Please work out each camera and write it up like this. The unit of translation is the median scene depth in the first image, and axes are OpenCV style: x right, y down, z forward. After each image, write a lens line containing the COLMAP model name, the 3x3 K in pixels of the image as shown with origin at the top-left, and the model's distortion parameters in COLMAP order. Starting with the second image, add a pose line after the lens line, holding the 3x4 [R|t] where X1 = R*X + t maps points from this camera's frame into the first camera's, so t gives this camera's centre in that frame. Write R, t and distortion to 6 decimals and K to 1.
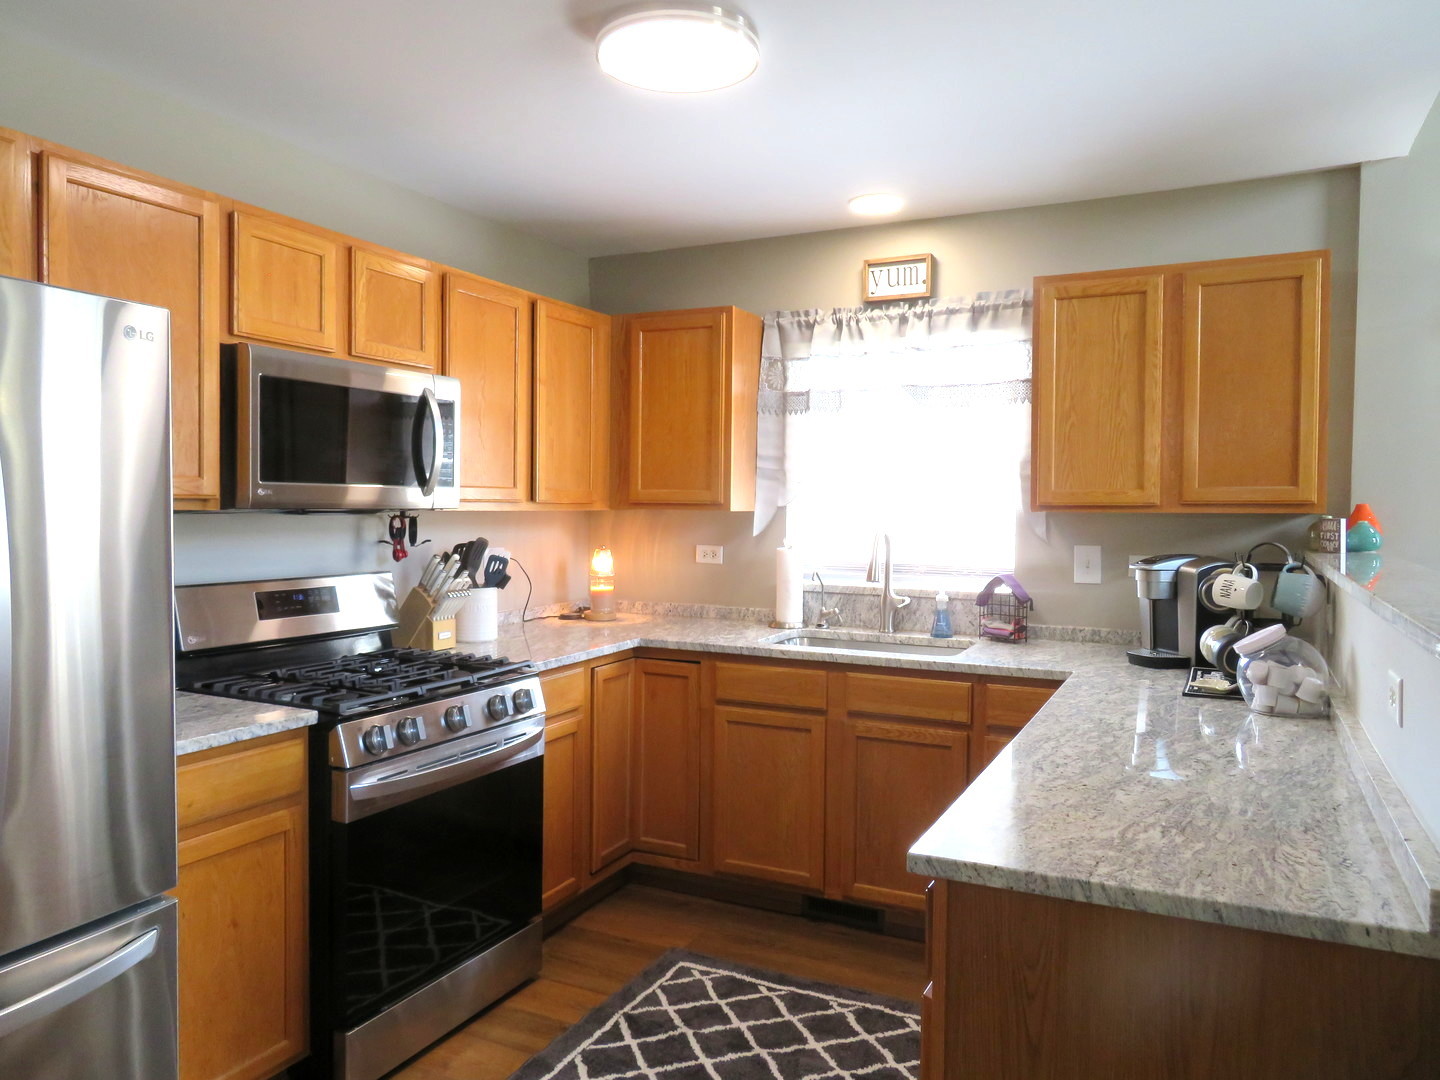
lens RADIAL K [[1024.7, 0, 712.3], [0, 1024.7, 535.6], [0, 0, 1]] dist [-0.009158, 0.002422]
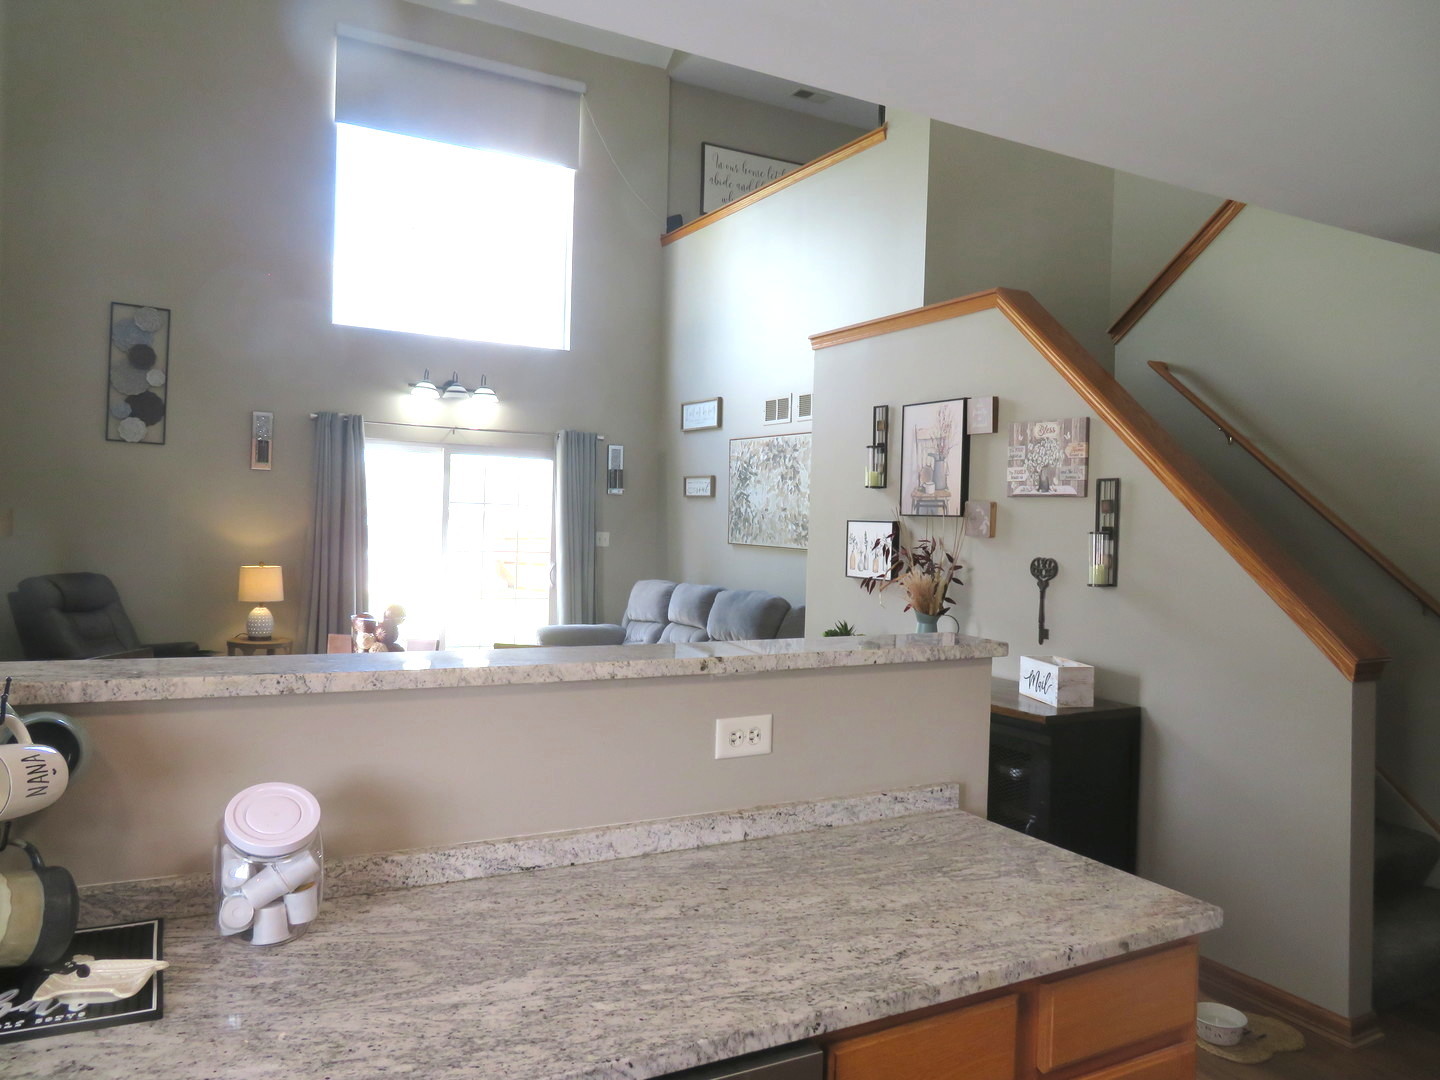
lens RADIAL K [[1024.7, 0, 712.3], [0, 1024.7, 535.6], [0, 0, 1]] dist [-0.009158, 0.002422]
pose [[-0.822684, -0.029376, 0.567740, 0.011856], [-0.012618, 0.999362, 0.033424, -0.057867], [-0.568359, 0.020334, -0.822529, 0.988699]]
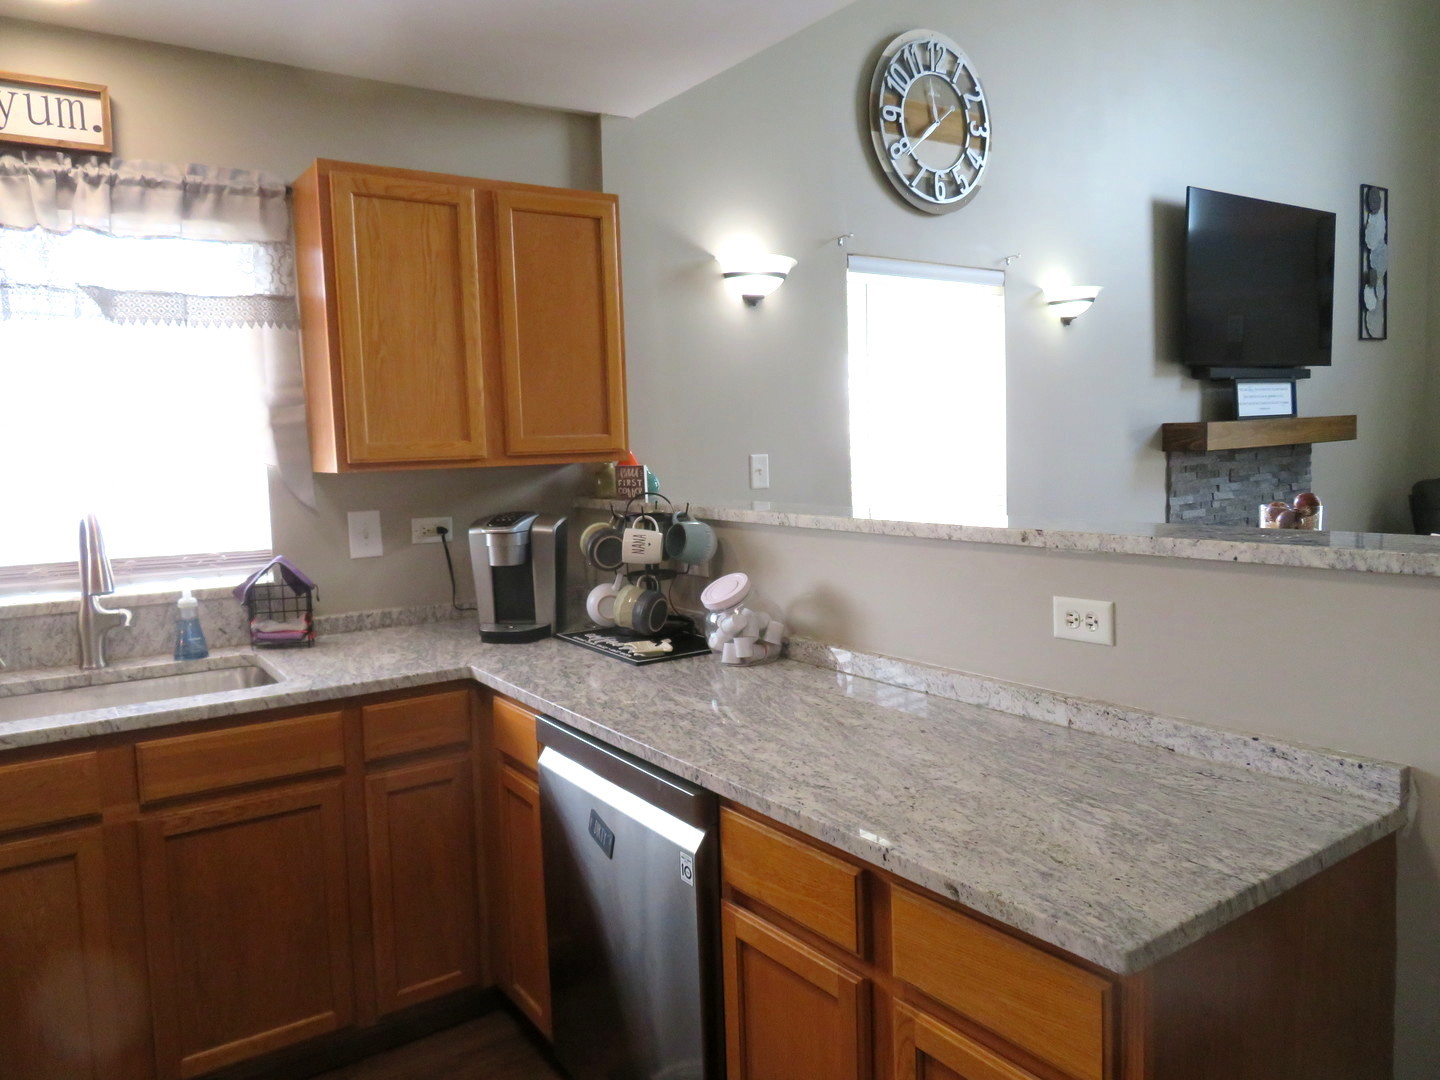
lens RADIAL K [[1026.2, 0, 727.1], [0, 1026.2, 541.5], [0, 0, 1]] dist [-0.013238, -0.002562]
pose [[0.472150, -0.101008, 0.875712, -0.235746], [0.055965, 0.994844, 0.084575, -0.021085], [-0.879740, 0.009077, 0.475369, 0.399883]]
